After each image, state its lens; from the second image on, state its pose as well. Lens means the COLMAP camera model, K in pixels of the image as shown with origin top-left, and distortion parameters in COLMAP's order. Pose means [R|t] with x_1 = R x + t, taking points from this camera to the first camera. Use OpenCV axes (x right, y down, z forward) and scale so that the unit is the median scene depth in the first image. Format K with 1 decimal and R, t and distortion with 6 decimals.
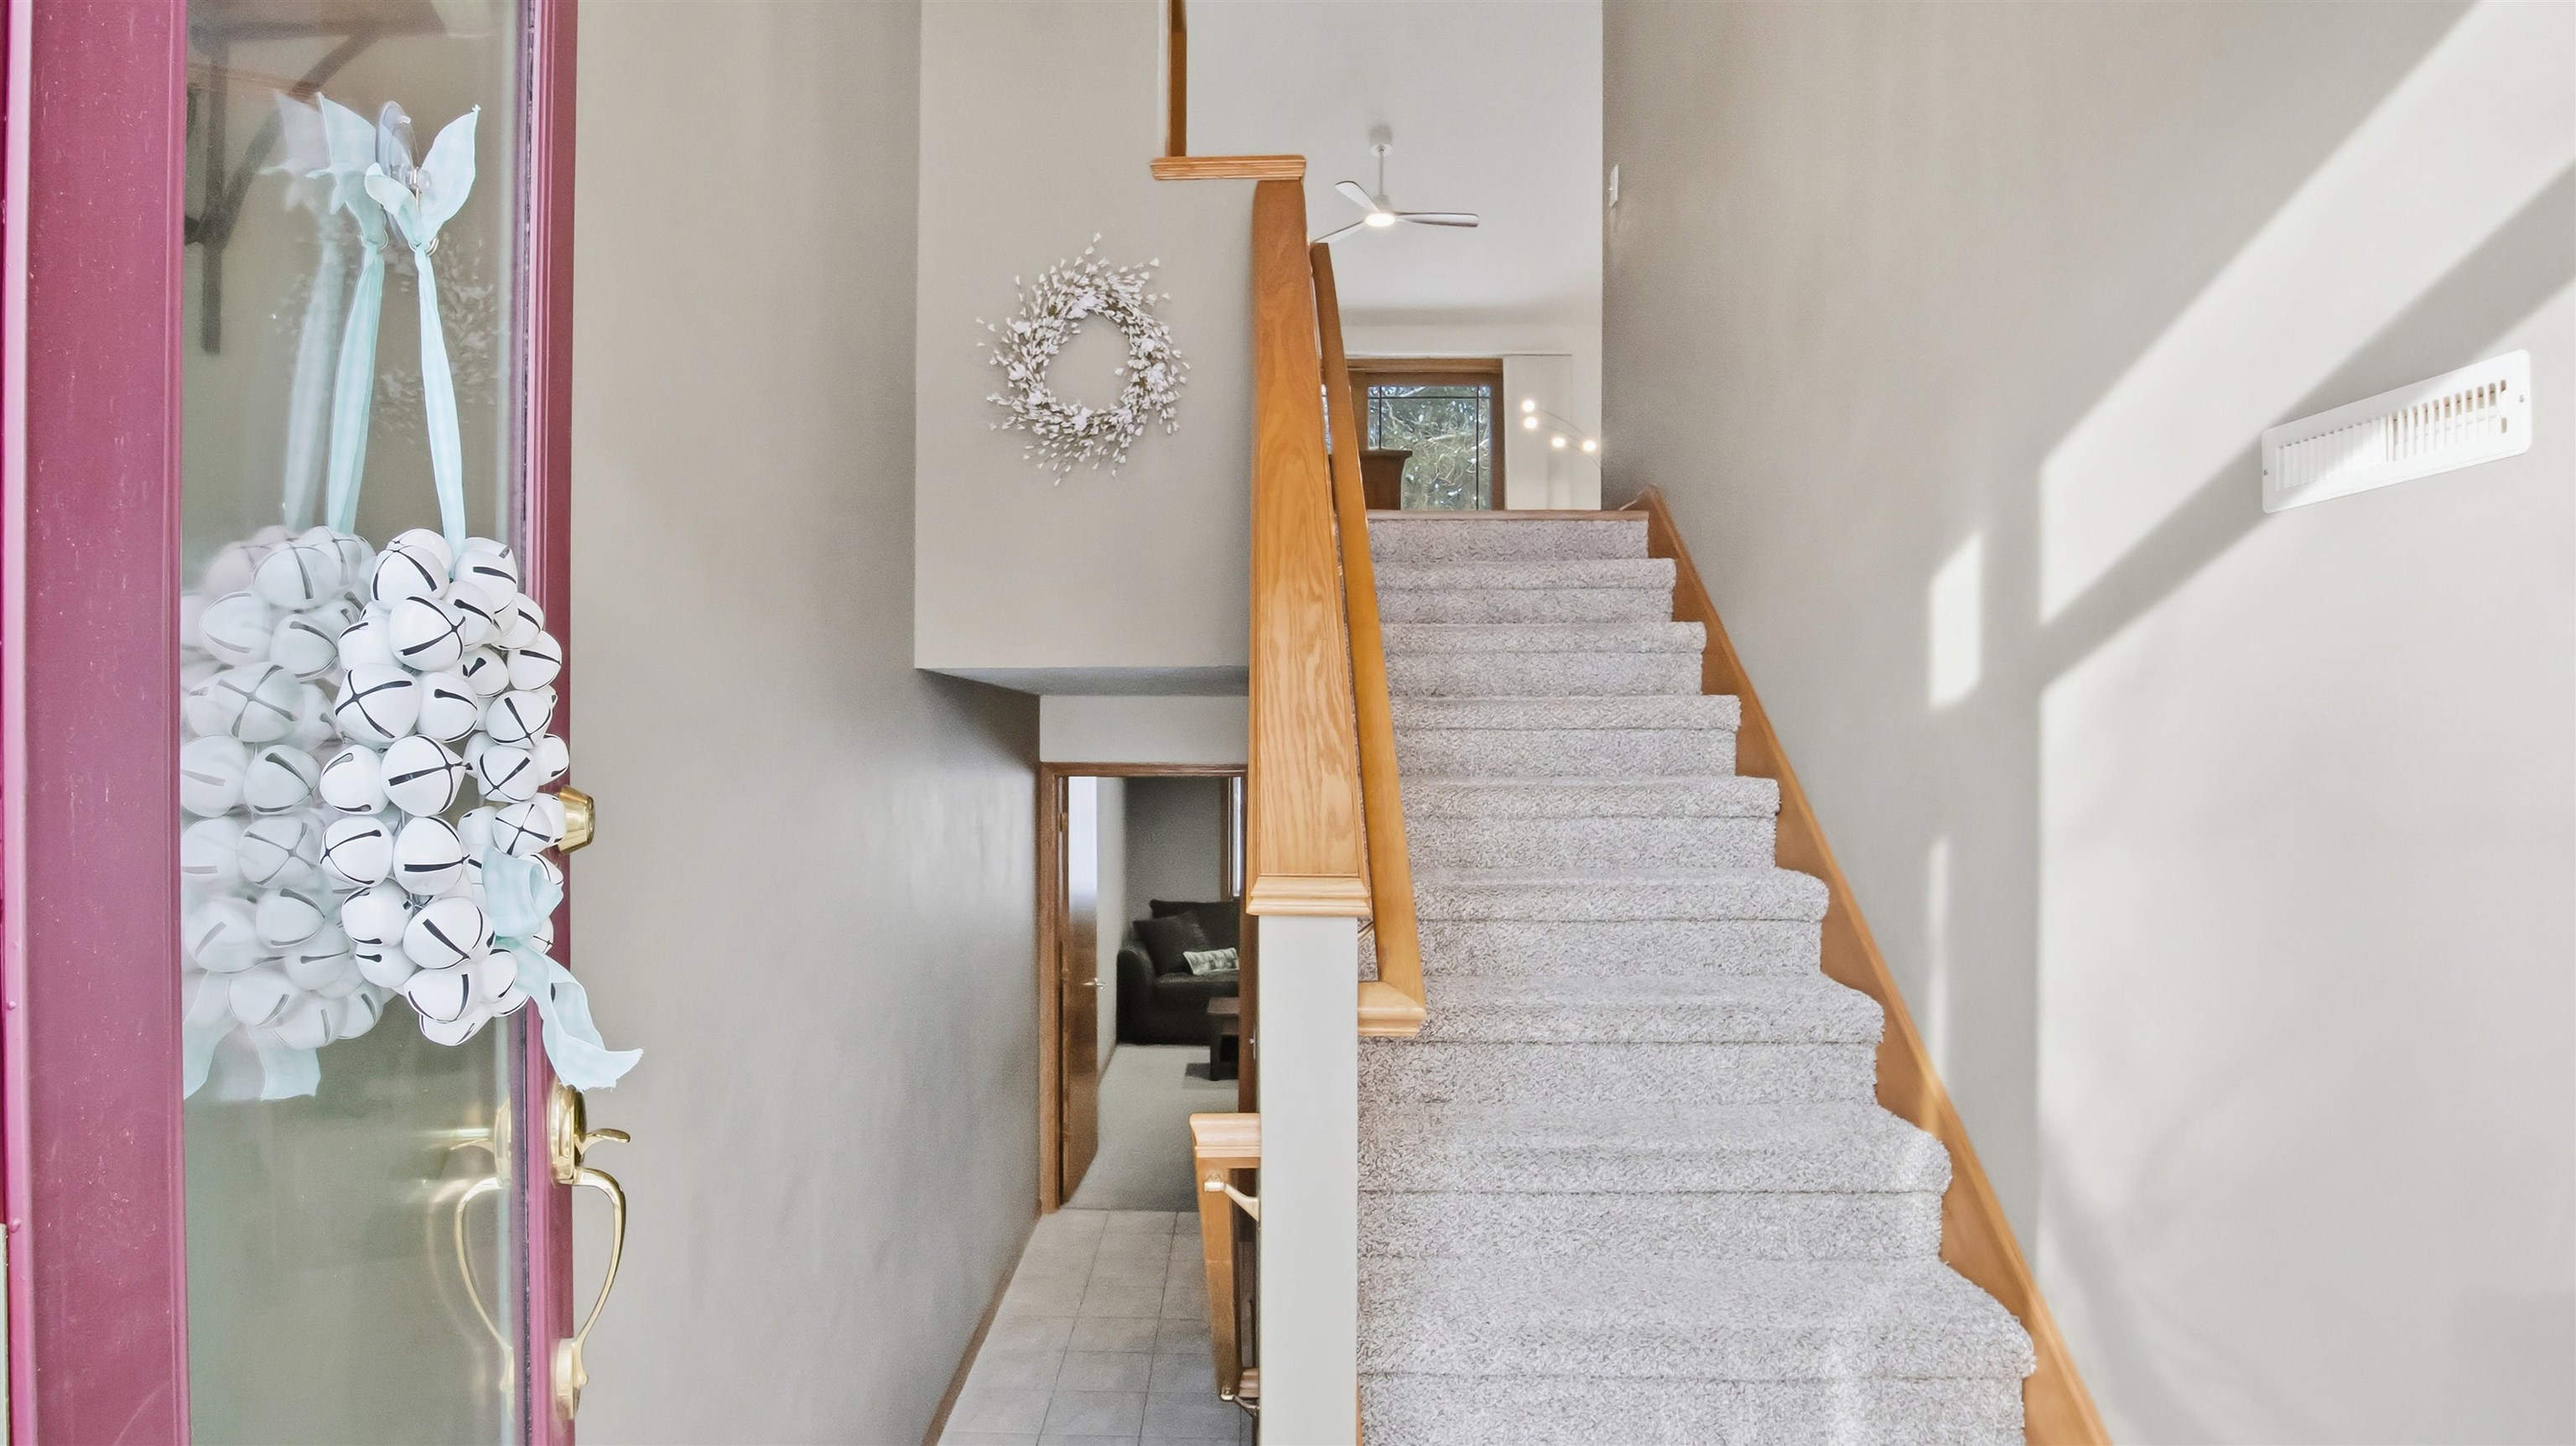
lens RADIAL K [[1455.3, 0, 1181.9], [0, 1455.3, 753.9], [0, 0, 1]] dist [-0.025175, 0.005441]
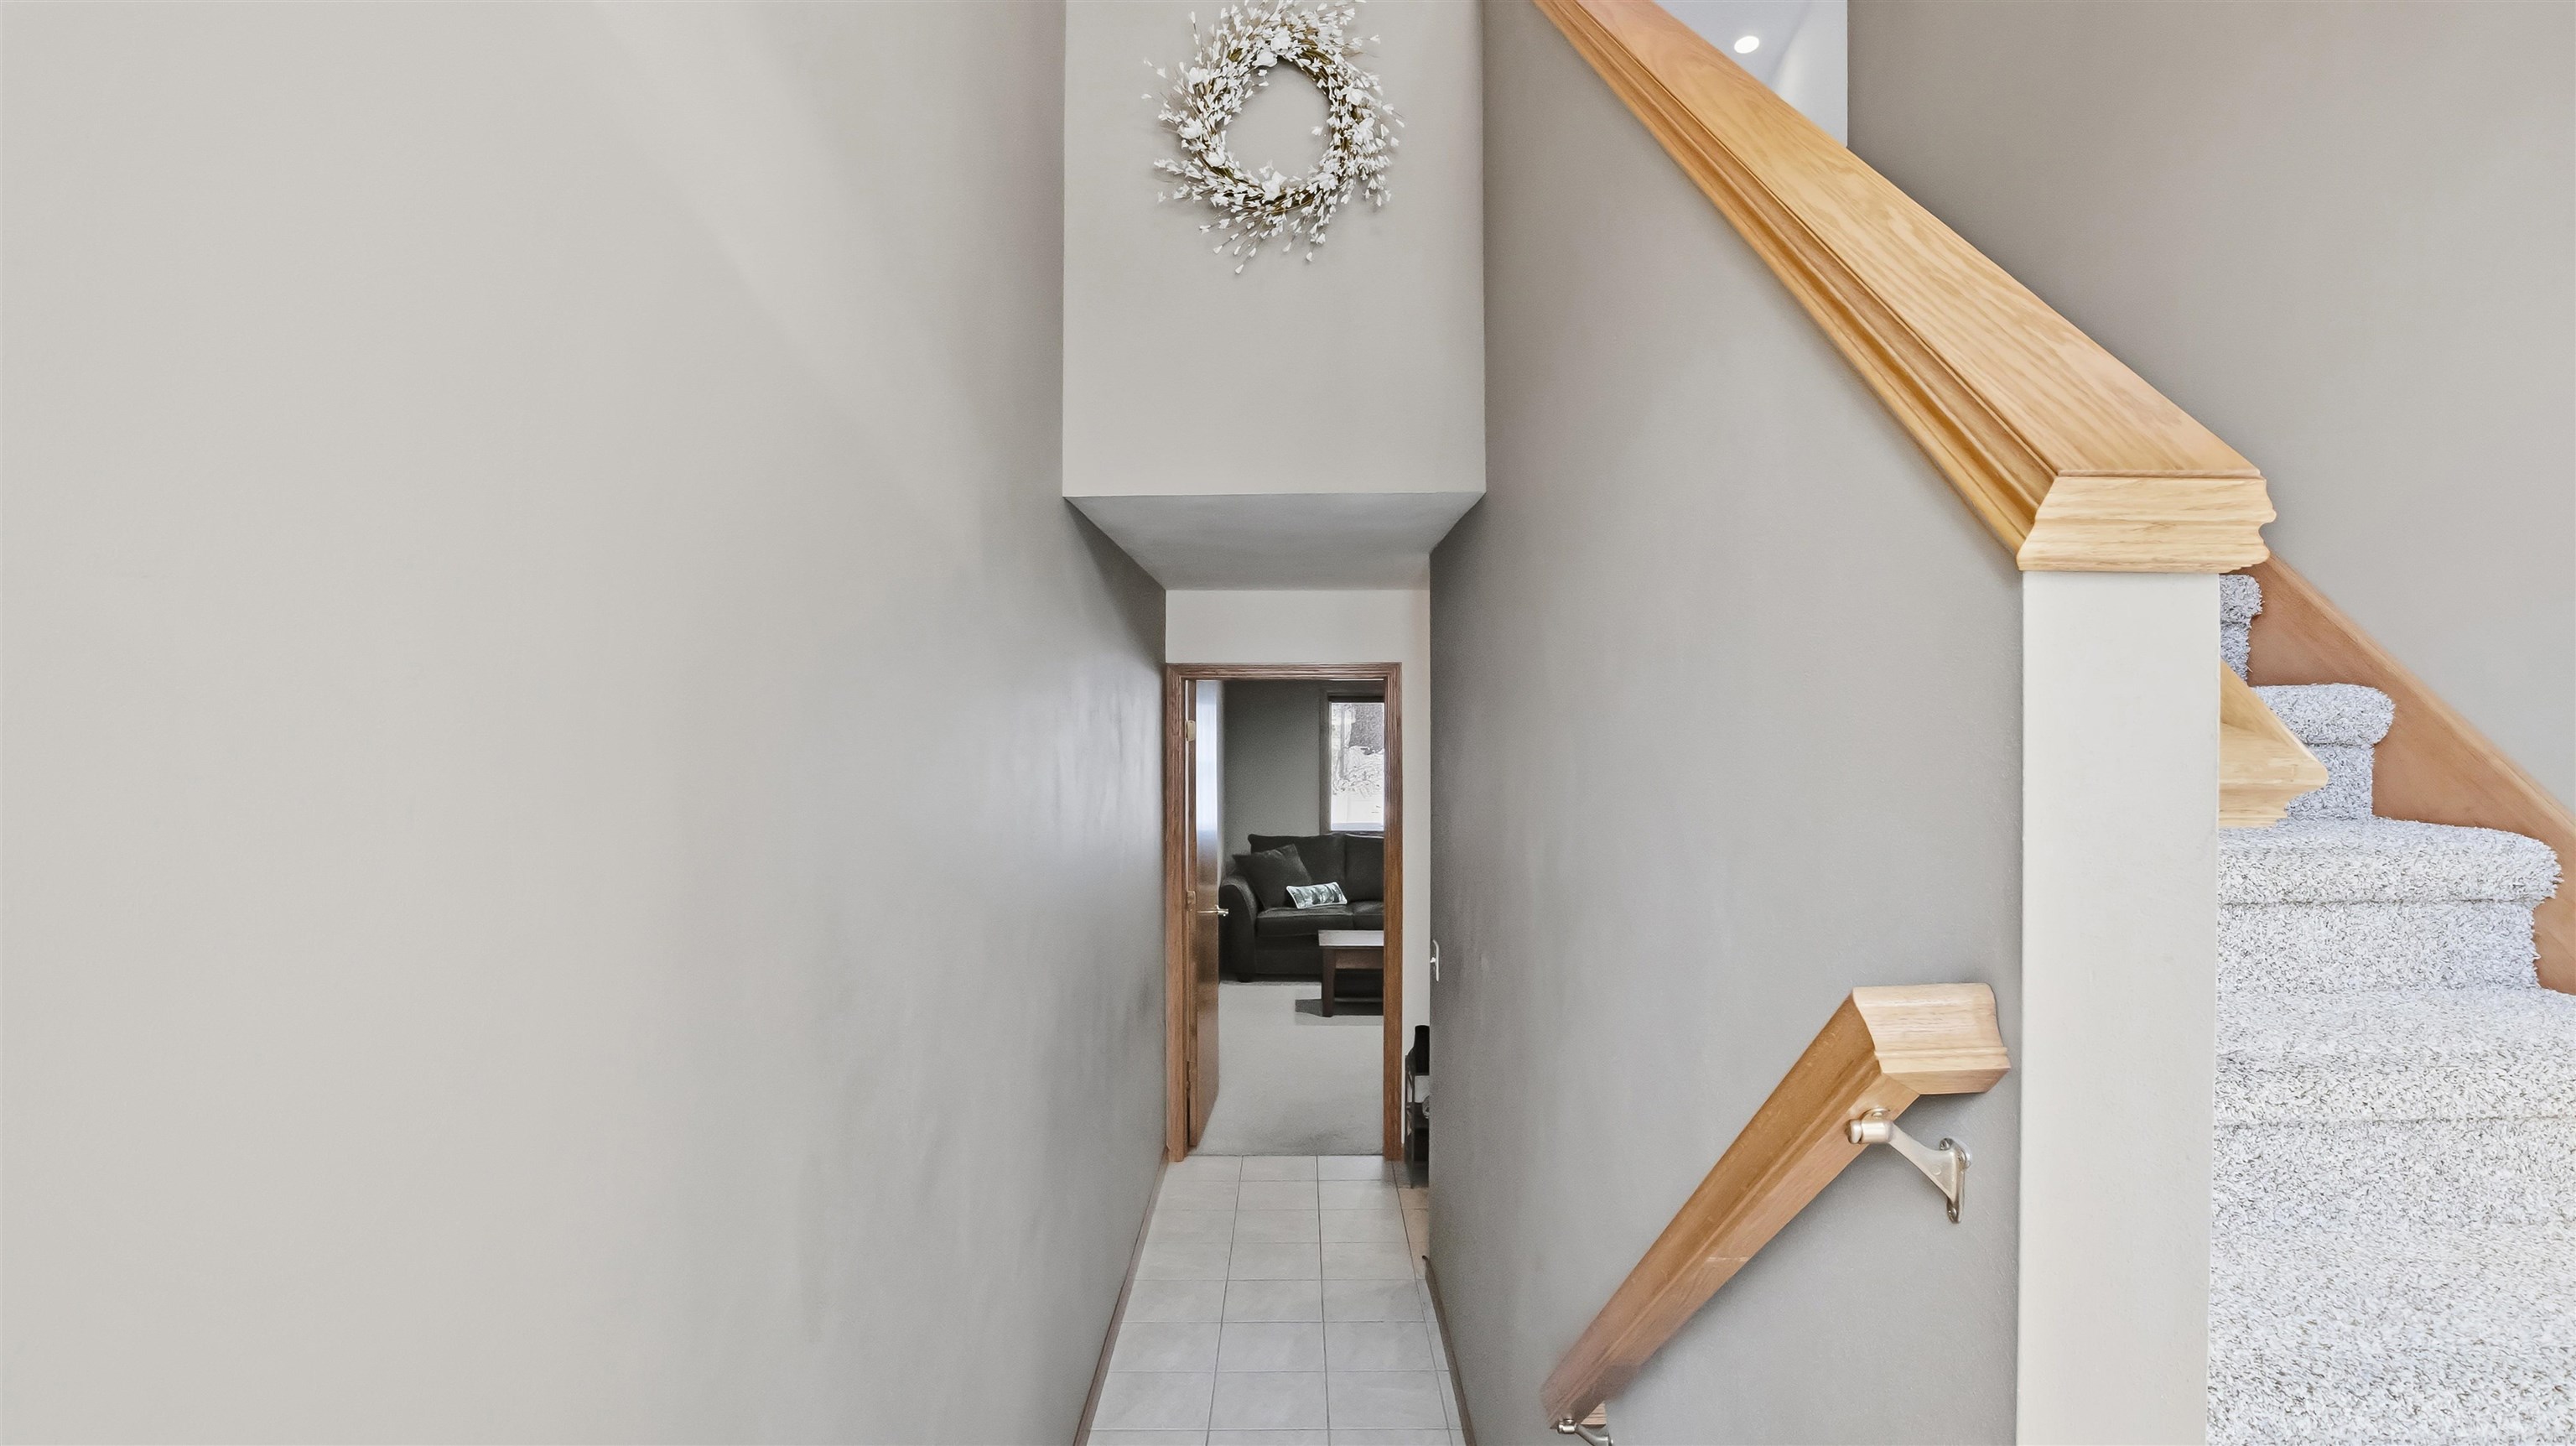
lens RADIAL K [[1350.0, 0, 1300.4], [0, 1350.0, 712.4], [0, 0, 1]] dist [-0.030284, 0.006342]
pose [[0.998591, -0.002723, 0.052991, -0.094350], [0.003192, 0.999956, -0.008772, 0.071459], [-0.052964, 0.008929, 0.998556, 0.250088]]
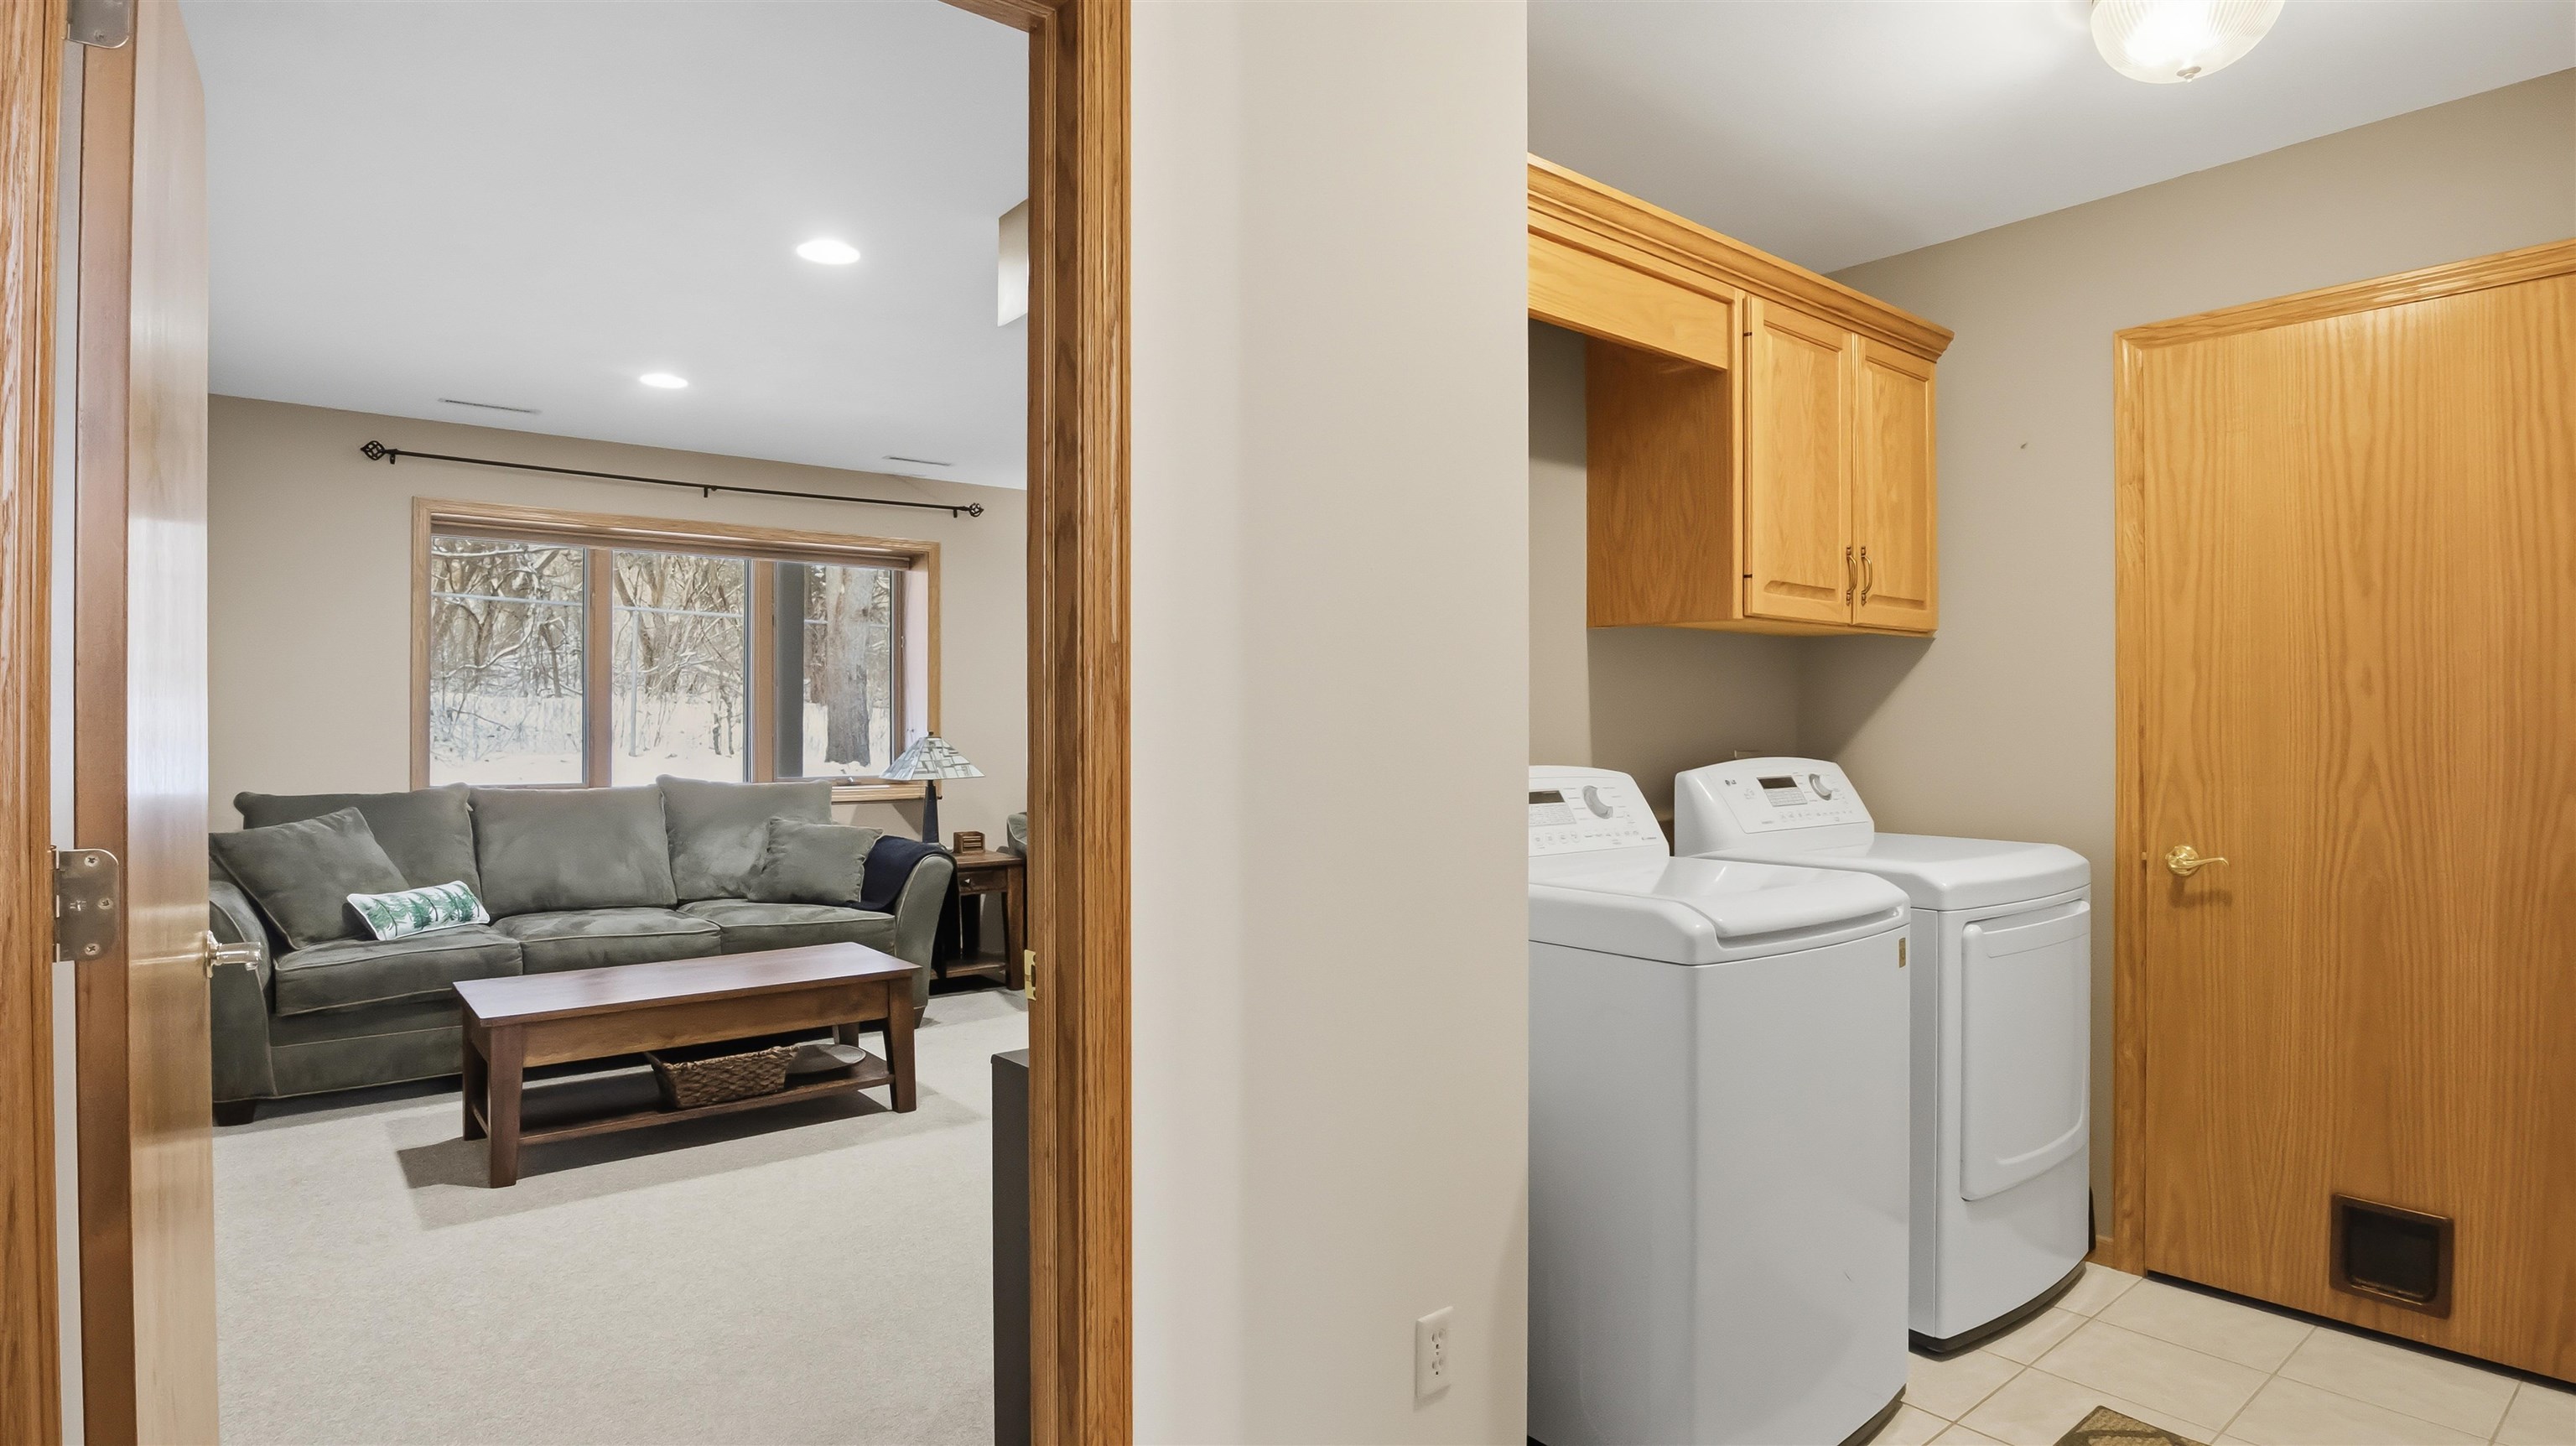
lens RADIAL K [[1350.0, 0, 1299.6], [0, 1350.0, 728.5], [0, 0, 1]] dist [-0.030284, 0.006342]
pose [[0.747643, -0.010305, 0.664021, -0.128733], [0.005288, 0.999940, 0.009564, 0.211850], [-0.664080, -0.003639, 0.747653, 1.284506]]
